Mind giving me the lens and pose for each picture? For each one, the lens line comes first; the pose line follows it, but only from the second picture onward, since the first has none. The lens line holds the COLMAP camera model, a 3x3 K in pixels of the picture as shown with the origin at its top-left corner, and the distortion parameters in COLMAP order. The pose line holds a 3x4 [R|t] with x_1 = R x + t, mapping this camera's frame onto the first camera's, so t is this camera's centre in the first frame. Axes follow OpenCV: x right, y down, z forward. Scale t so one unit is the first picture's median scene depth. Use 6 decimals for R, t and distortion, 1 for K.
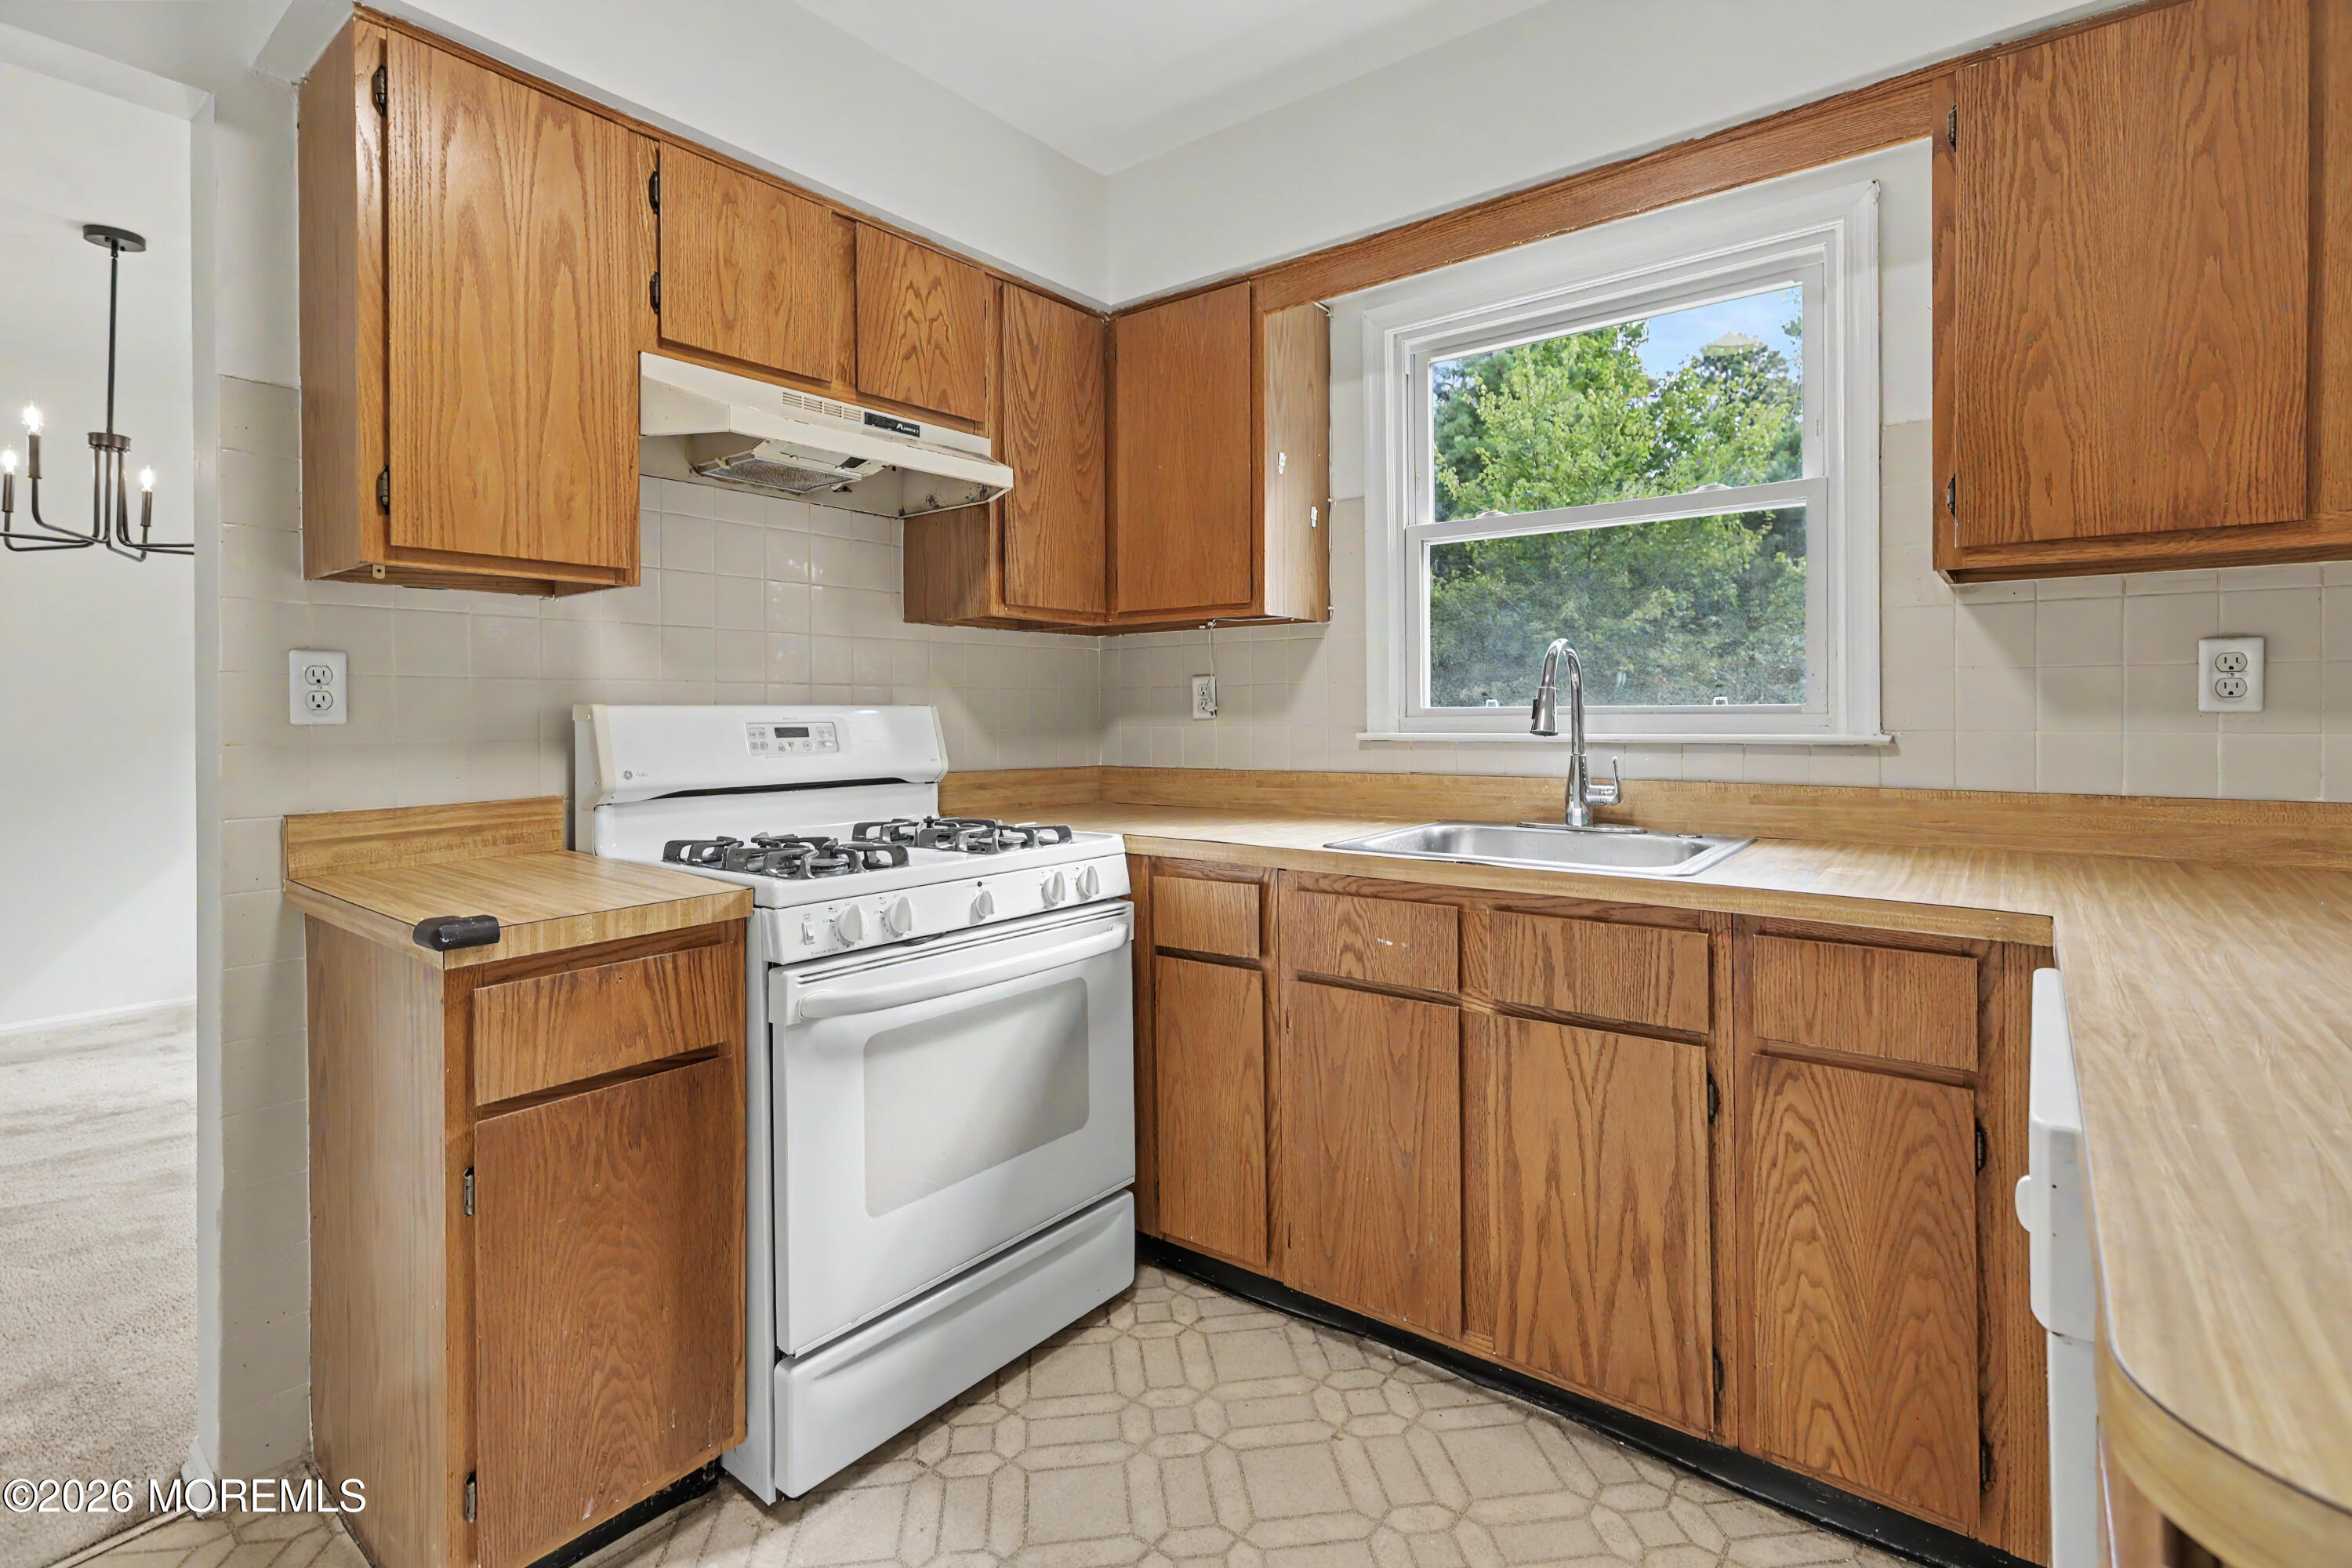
lens RADIAL K [[1091.6, 0, 1170.6], [0, 1091.6, 717.1], [0, 0, 1]] dist [0.000183, 0.000341]
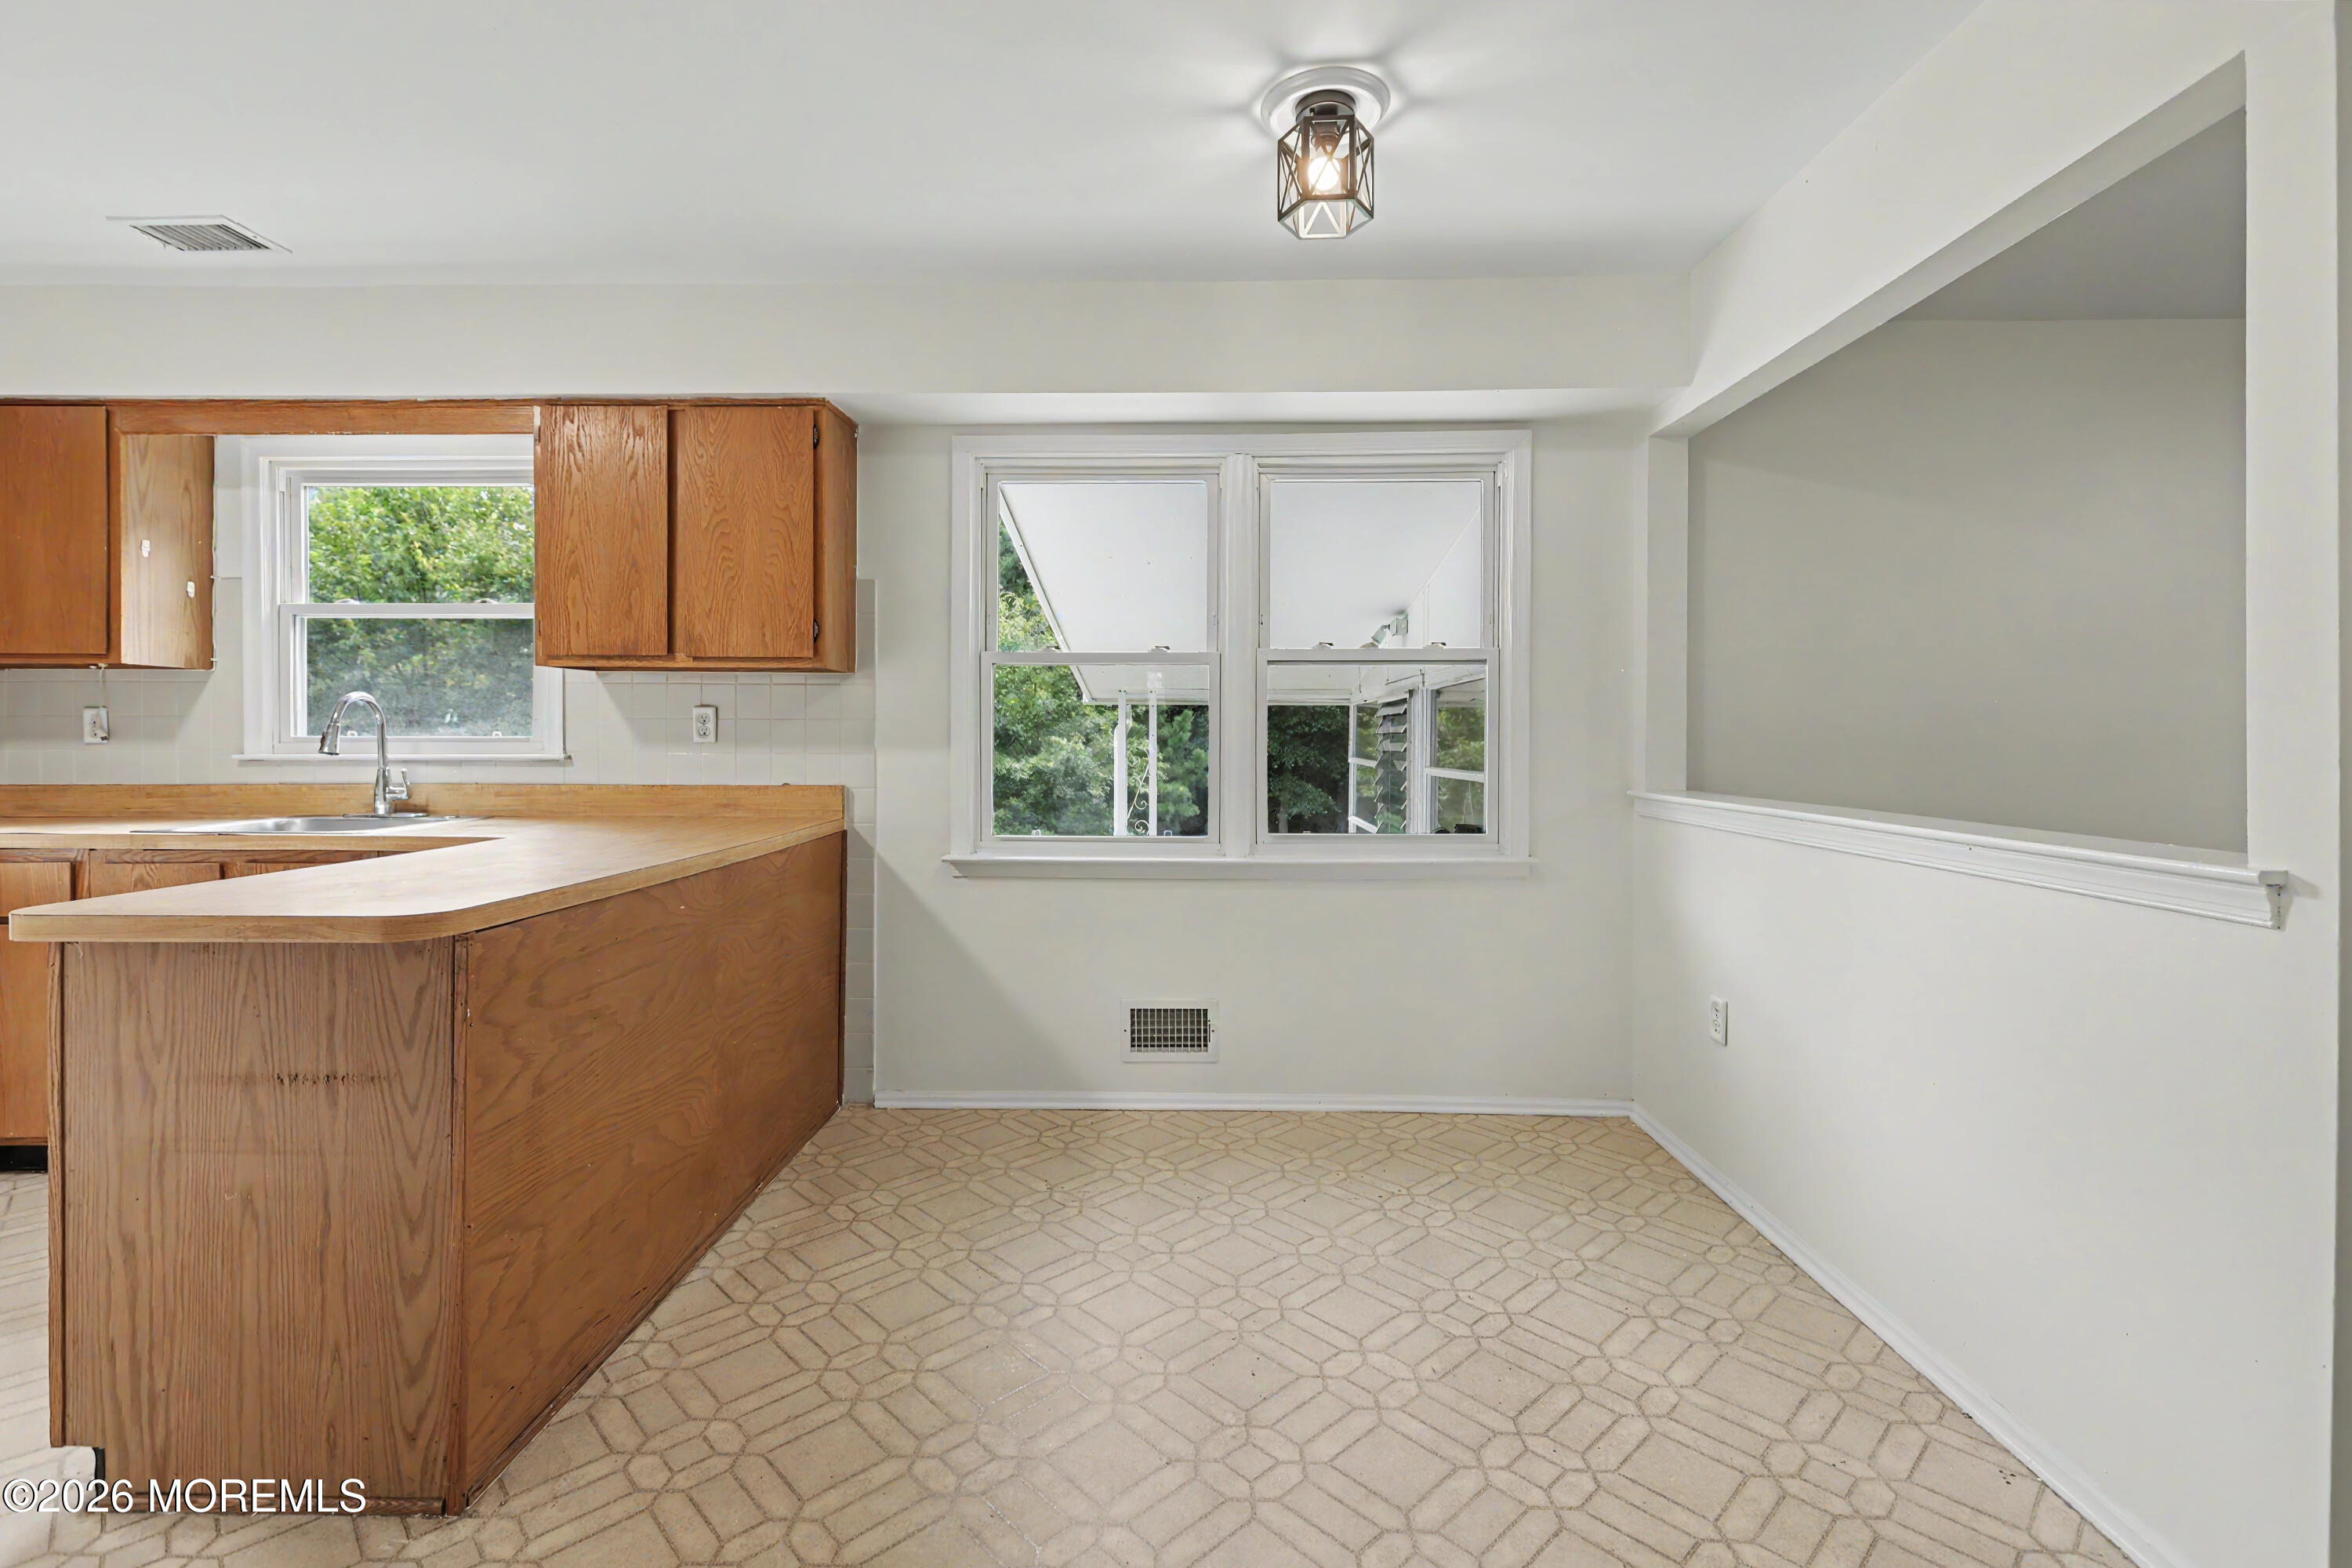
lens RADIAL K [[1087.1, 0, 1145.6], [0, 1087.1, 746.5], [0, 0, 1]] dist [0.014208, -0.000371]
pose [[0.811864, 0.005381, 0.583822, 0.392932], [-0.005193, 0.999985, -0.001996, 0.002027], [-0.583824, -0.001411, 0.811879, -0.991922]]
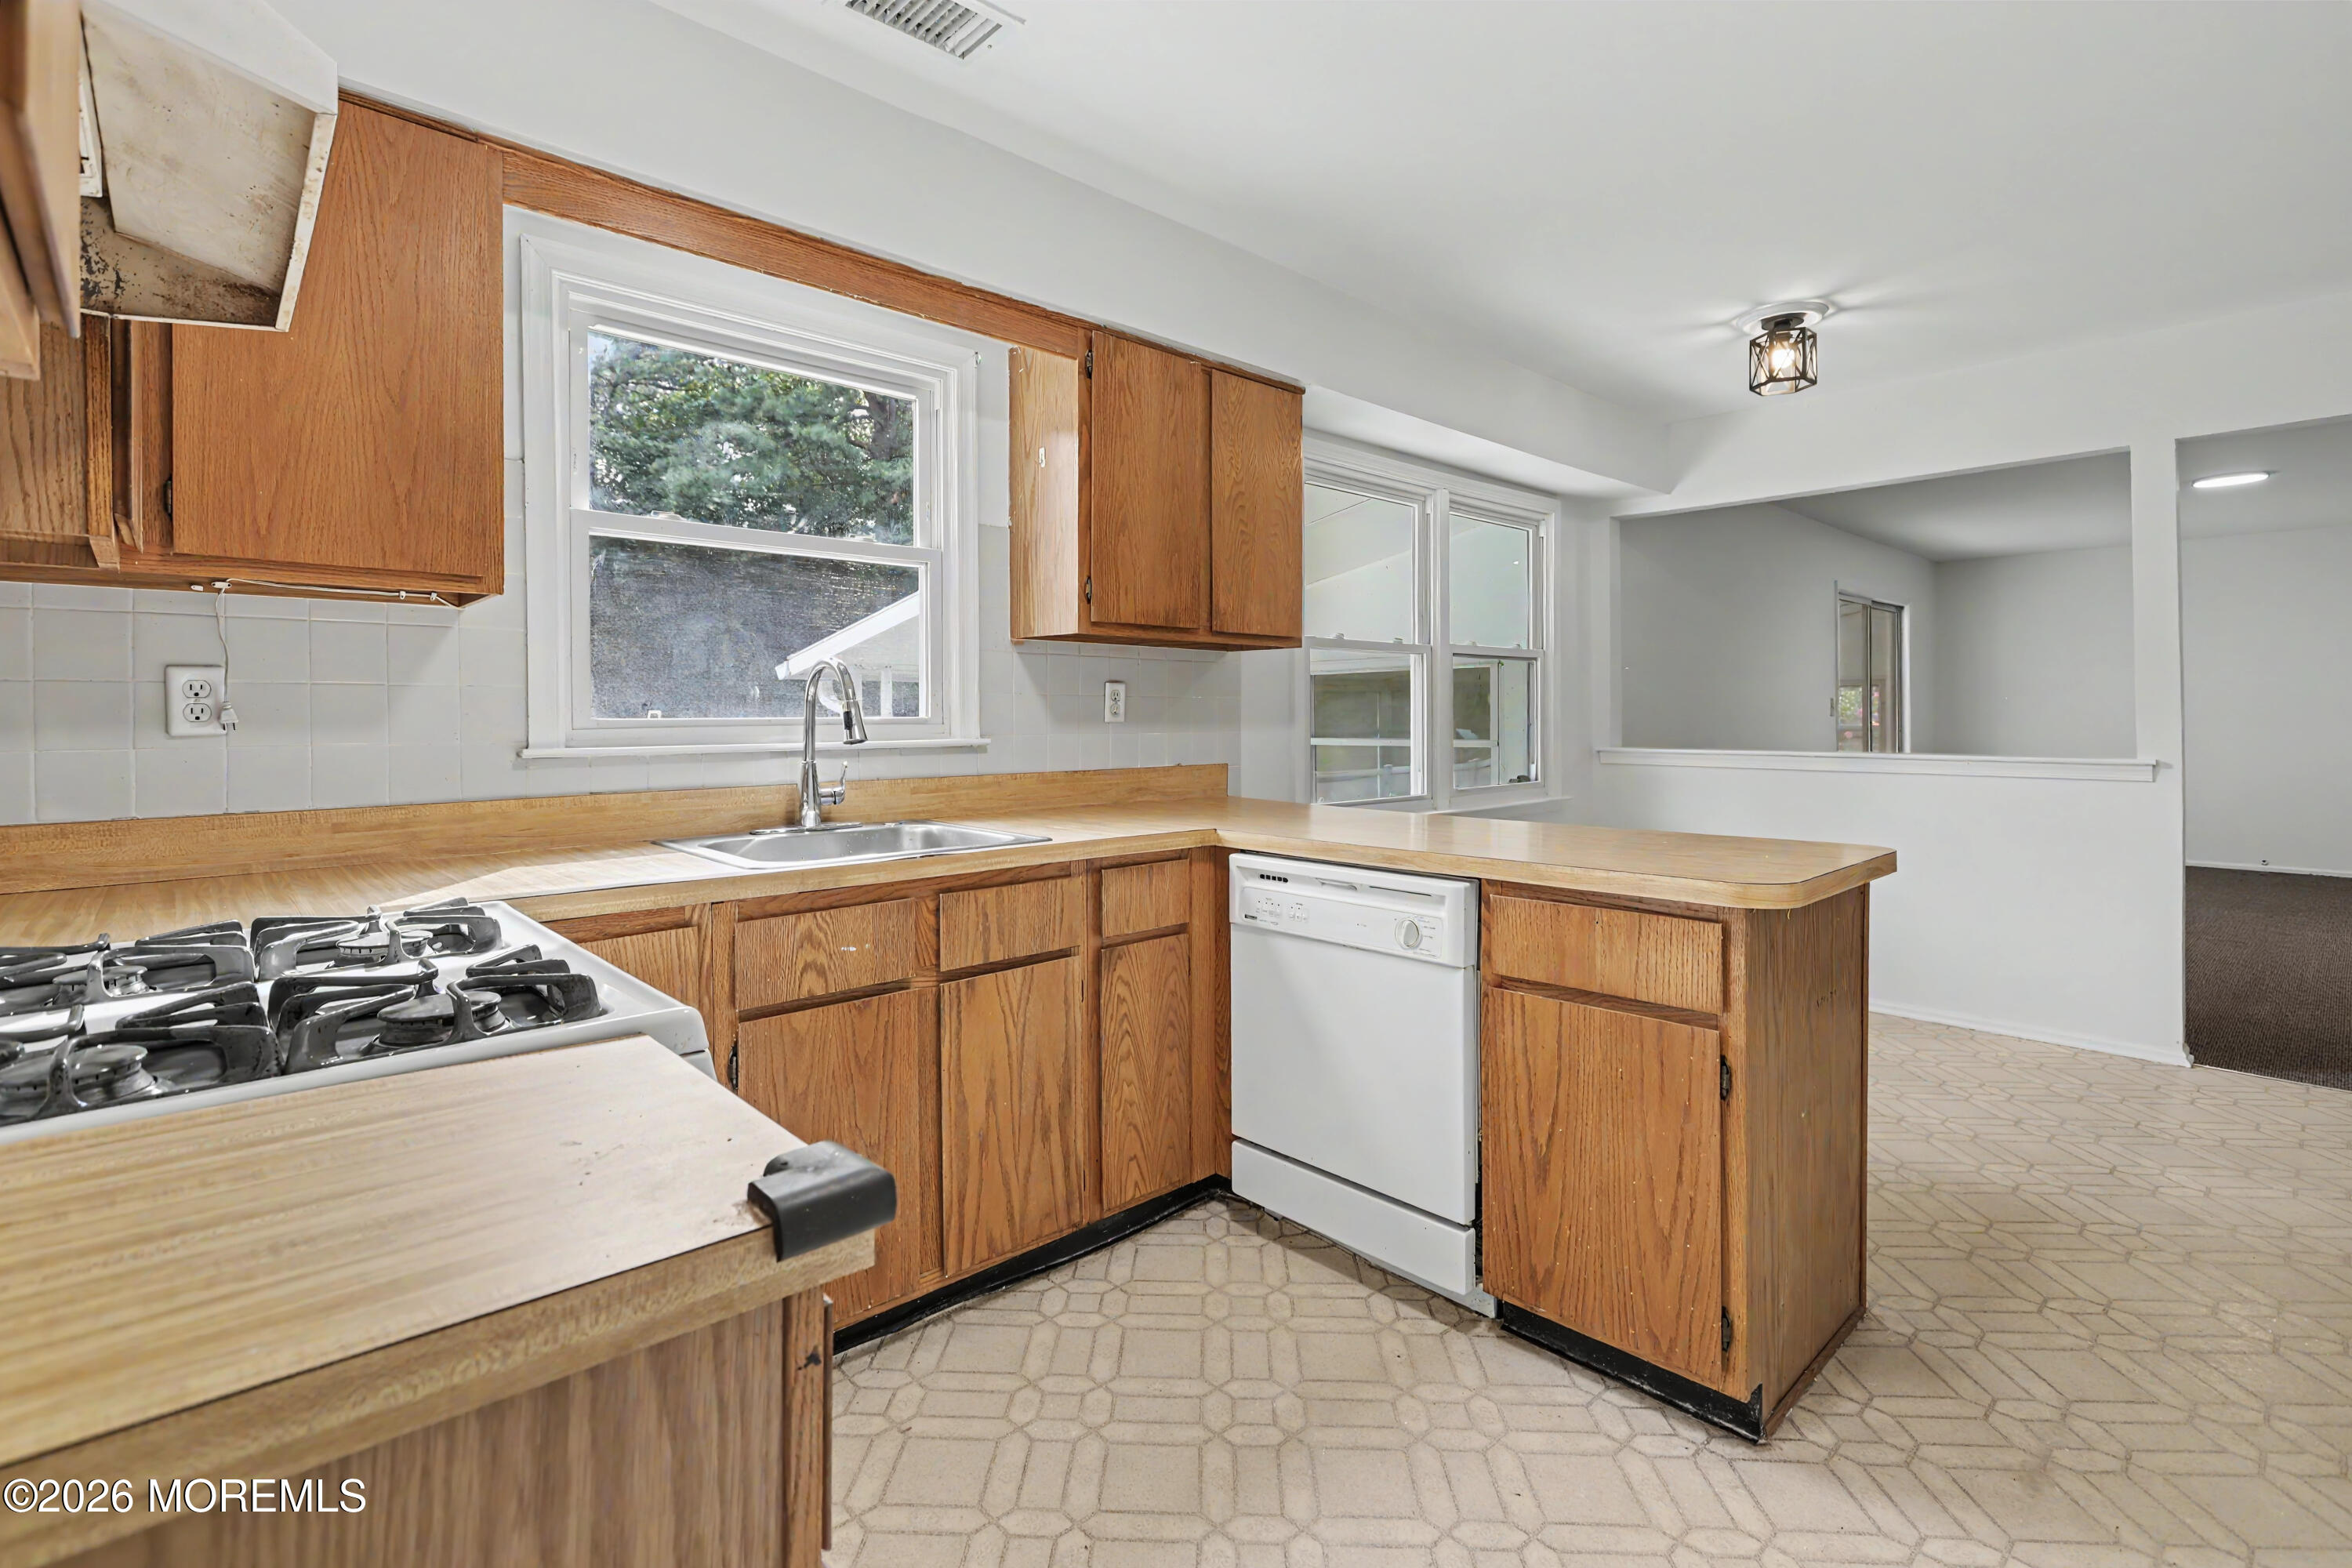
lens RADIAL K [[1092.8, 0, 1172.7], [0, 1092.8, 722.5], [0, 0, 1]] dist [0.000424, 0.001326]
pose [[0.160249, 0.000840, 0.987076, -0.743294], [0.008836, 0.999958, -0.002285, 0.000548], [-0.987037, 0.009088, 0.160235, 0.526648]]
